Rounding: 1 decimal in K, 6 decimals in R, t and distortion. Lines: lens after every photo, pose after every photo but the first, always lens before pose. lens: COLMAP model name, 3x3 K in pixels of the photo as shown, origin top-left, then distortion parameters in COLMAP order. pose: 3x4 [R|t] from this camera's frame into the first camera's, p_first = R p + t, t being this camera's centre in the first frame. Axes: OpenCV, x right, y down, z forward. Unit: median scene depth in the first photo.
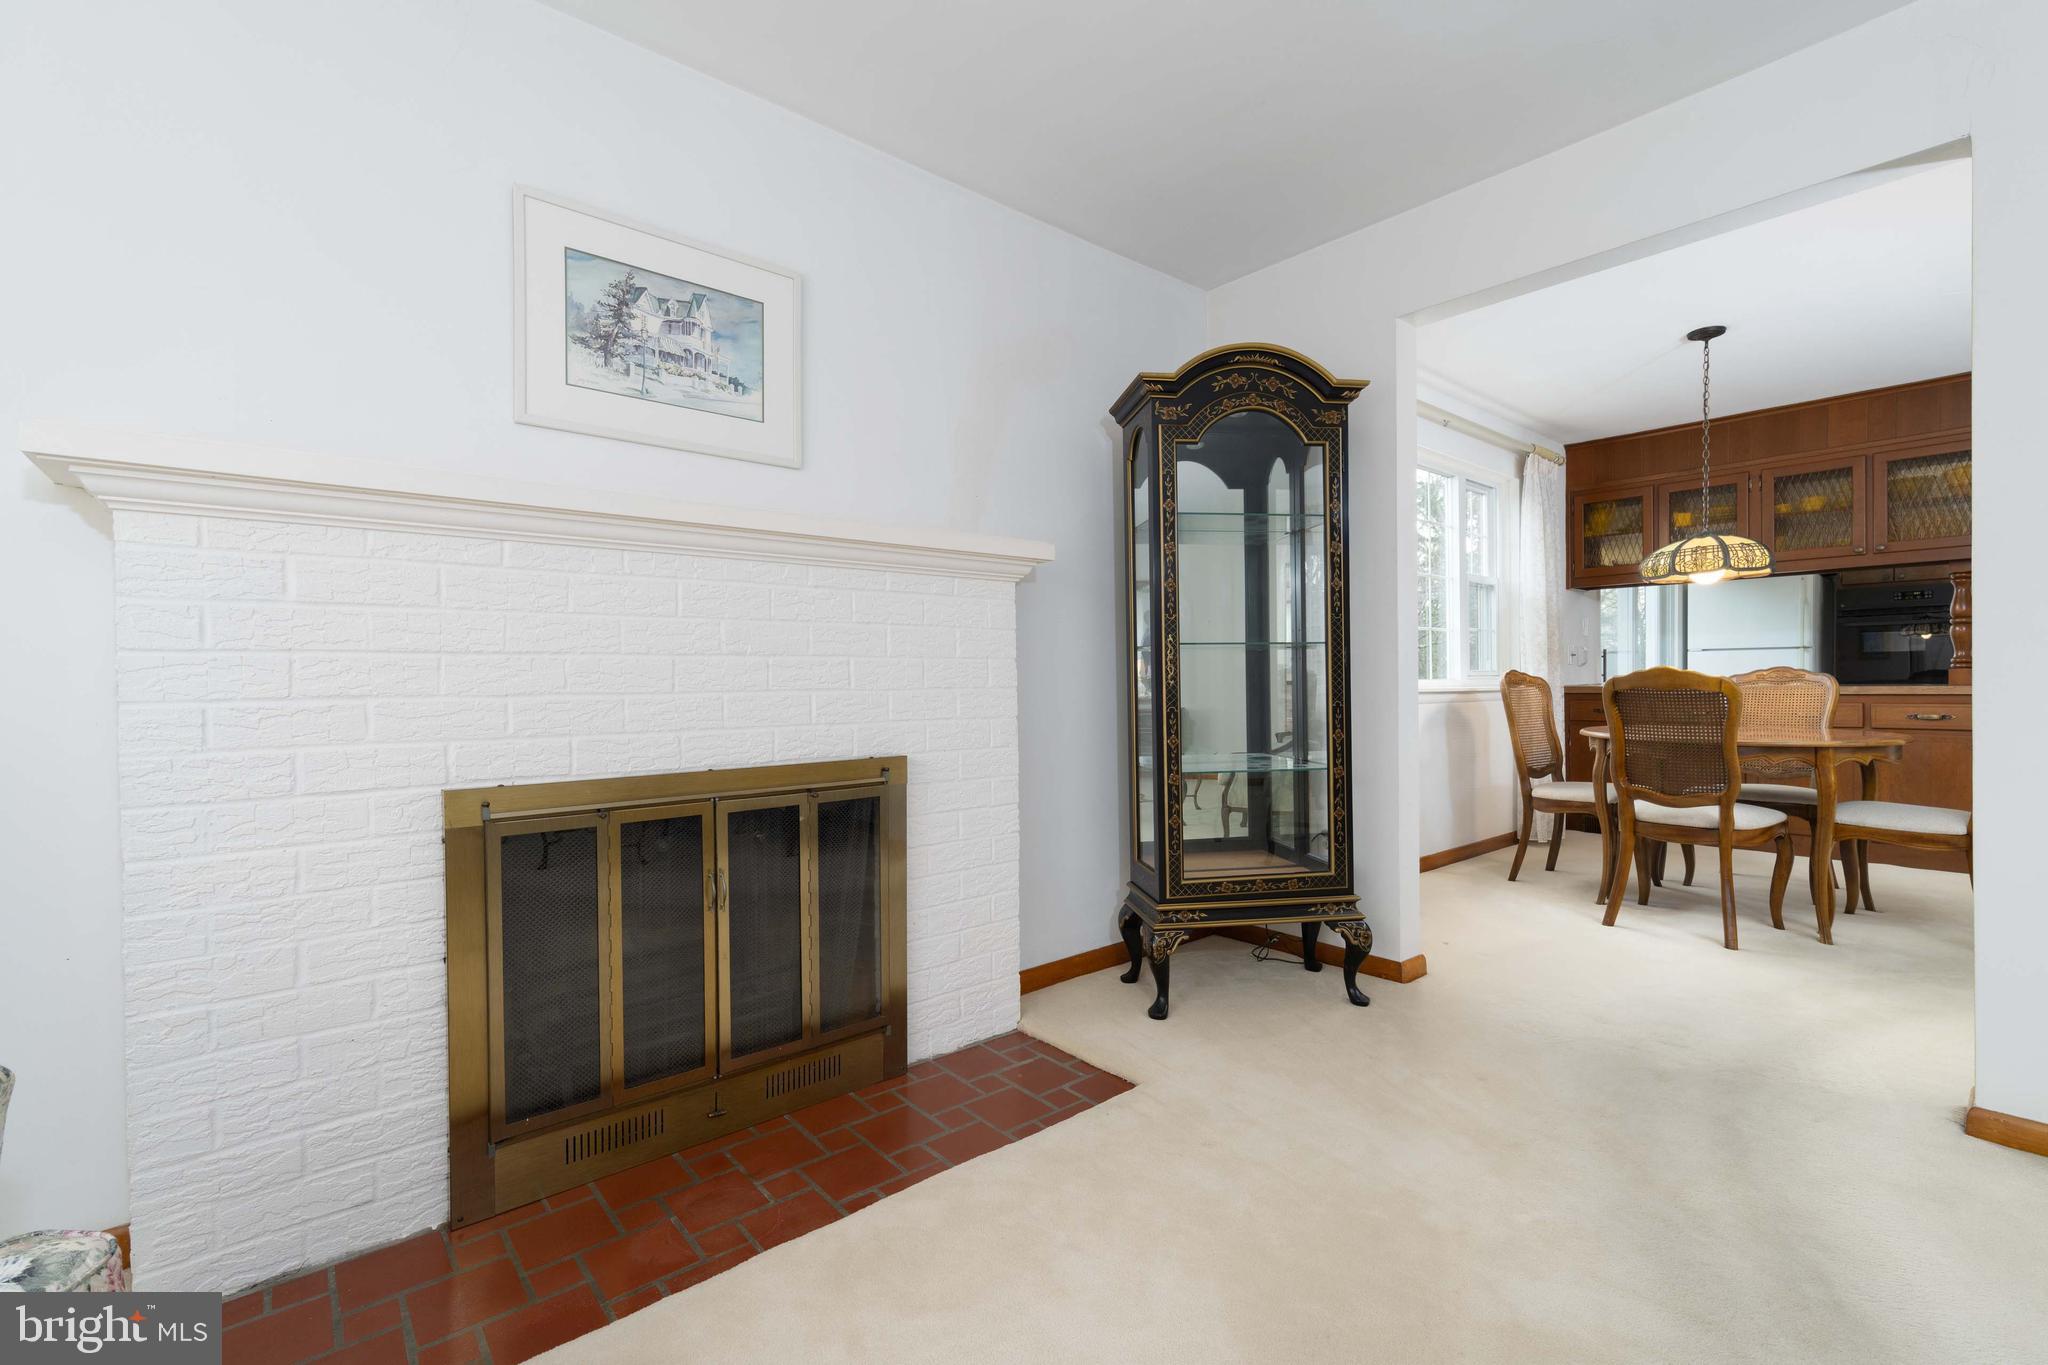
lens RADIAL K [[891.4, 0, 1026.0], [0, 891.4, 686.0], [0, 0, 1]] dist [0.003009, -0.000346]
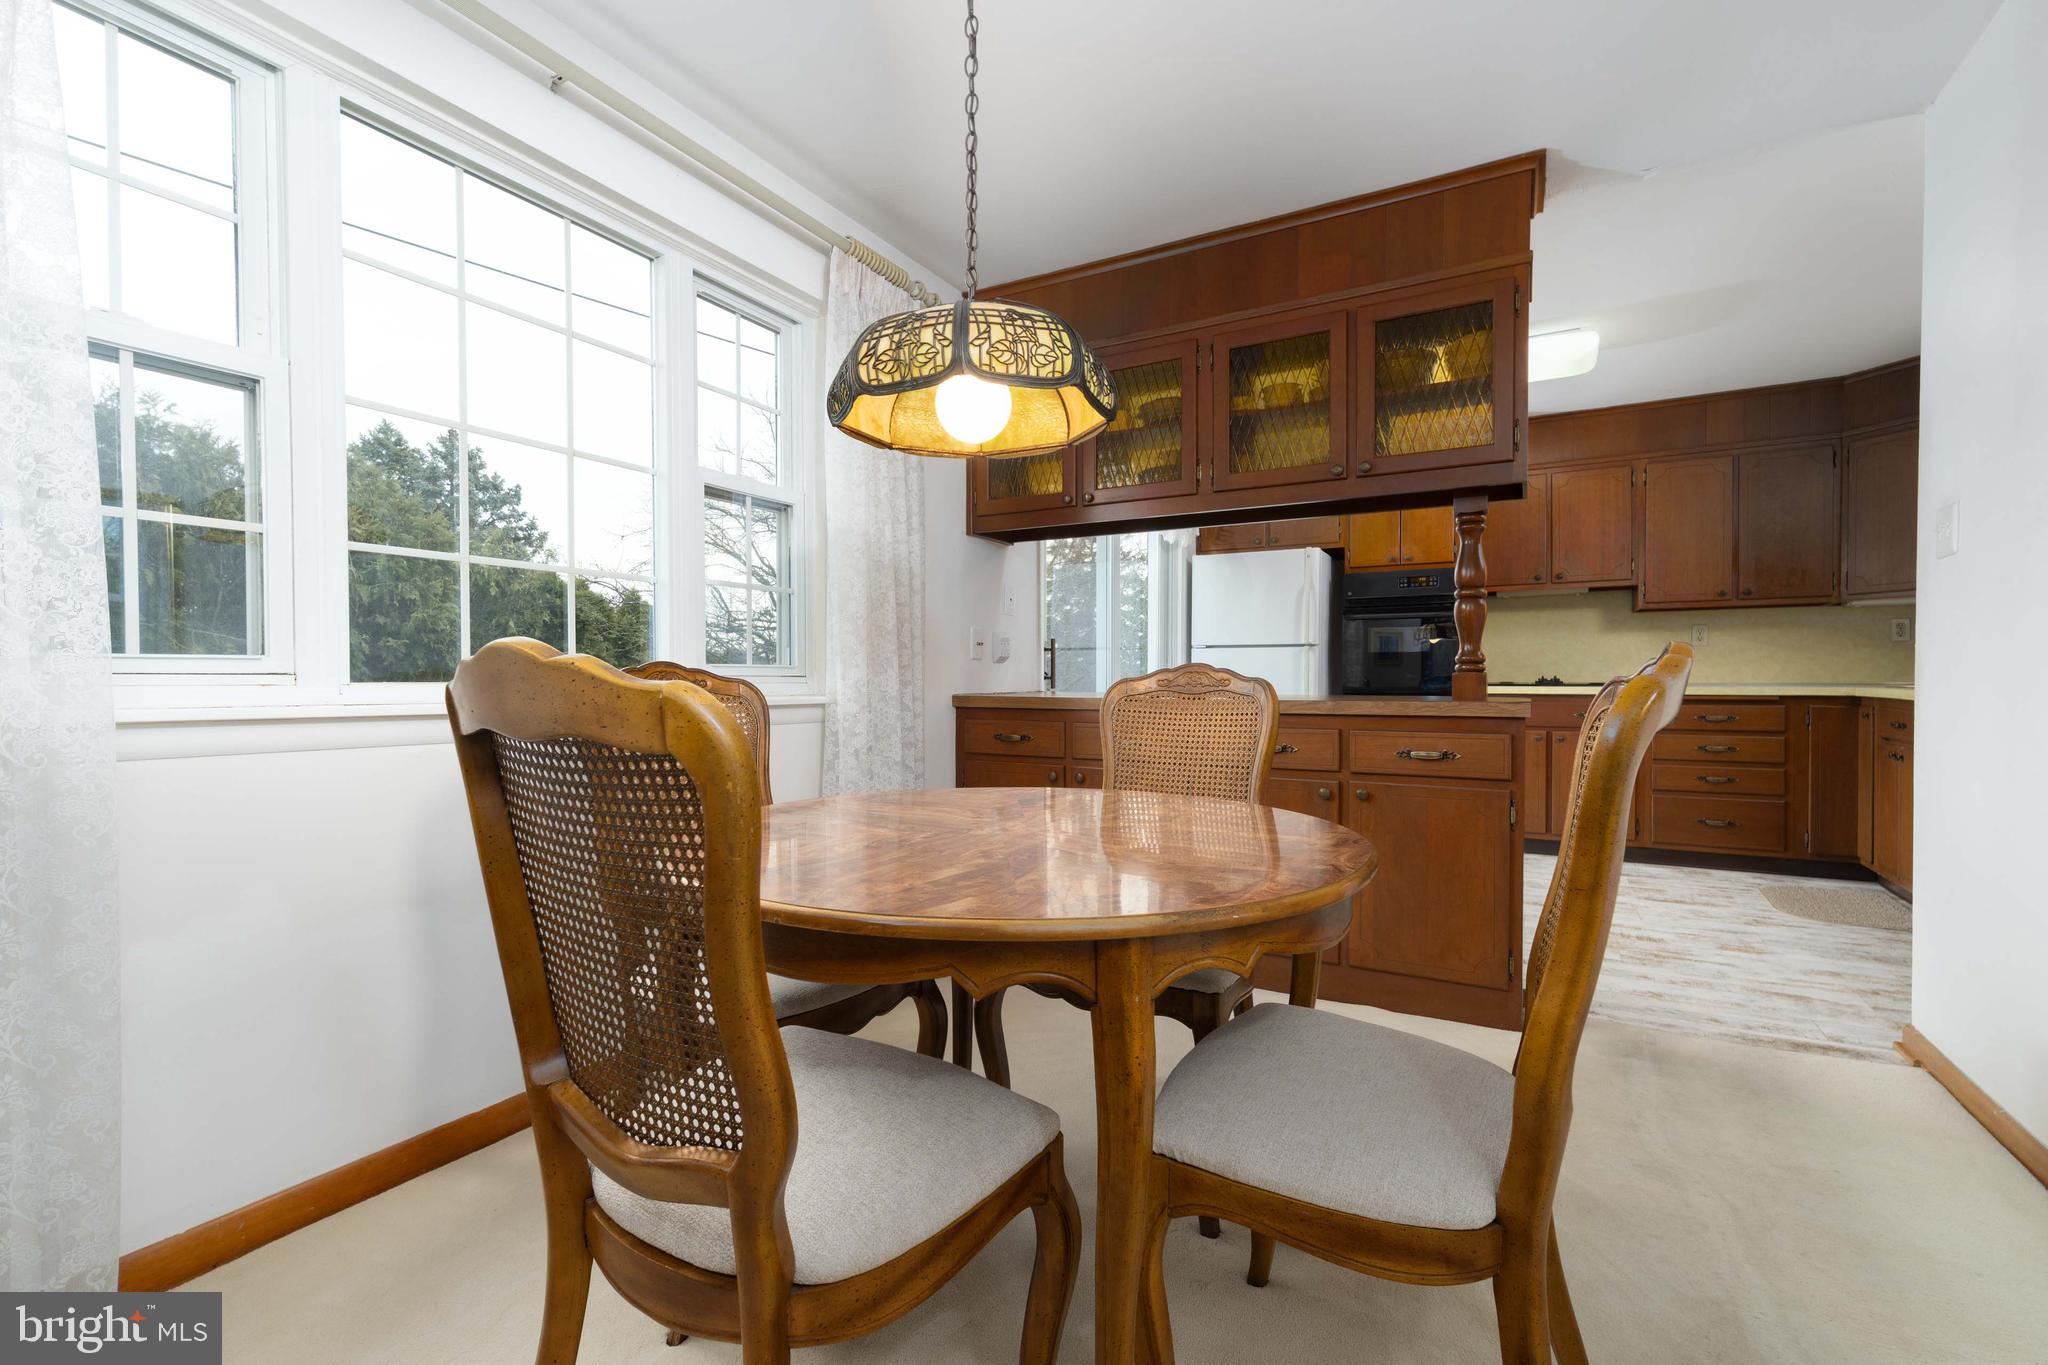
lens RADIAL K [[891.4, 0, 1021.5], [0, 891.4, 681.8], [0, 0, 1]] dist [0.003009, -0.000346]
pose [[0.939752, 0.002700, 0.341848, 0.524066], [-0.000236, 0.999974, -0.007249, -0.005179], [-0.341858, 0.006731, 0.939727, 0.506078]]
